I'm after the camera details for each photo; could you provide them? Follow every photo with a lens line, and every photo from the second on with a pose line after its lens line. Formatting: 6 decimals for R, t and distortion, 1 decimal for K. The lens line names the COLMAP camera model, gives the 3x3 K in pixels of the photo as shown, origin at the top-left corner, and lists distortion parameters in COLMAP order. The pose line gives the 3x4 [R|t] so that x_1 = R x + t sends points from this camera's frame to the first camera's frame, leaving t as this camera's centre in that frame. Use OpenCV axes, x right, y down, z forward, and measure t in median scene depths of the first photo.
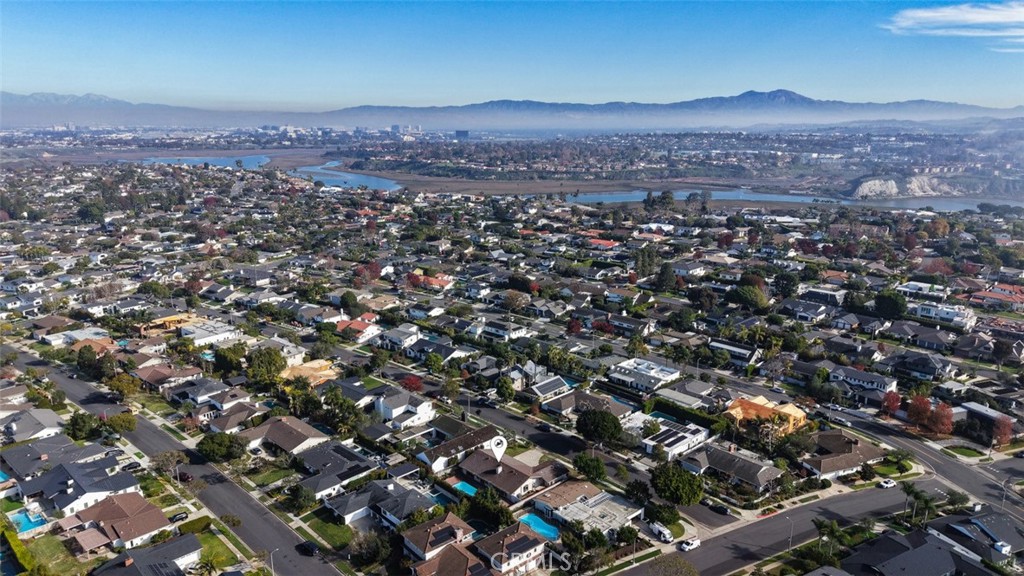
lens RADIAL K [[685.2, 0, 517.2], [0, 685.2, 287.5], [0, 0, 1]] dist [0.032200, -0.021568]
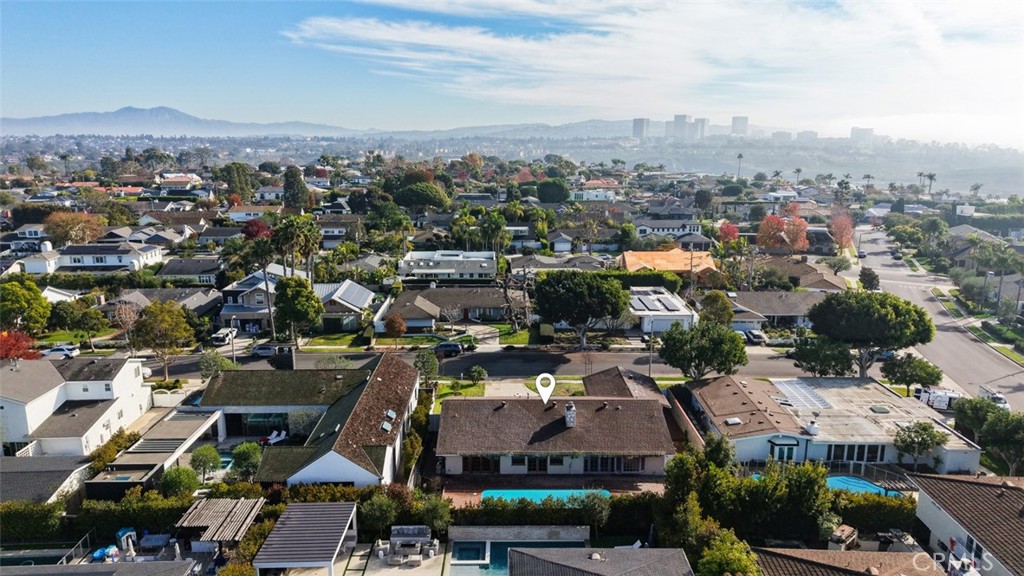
lens RADIAL K [[685.2, 0, 511.3], [0, 685.2, 293.7], [0, 0, 1]] dist [0.032200, -0.021568]
pose [[0.685810, -0.154296, 0.711237, -0.238812], [0.169233, 0.984289, 0.050349, 0.150037], [-0.707831, 0.085835, 0.701147, 0.640616]]
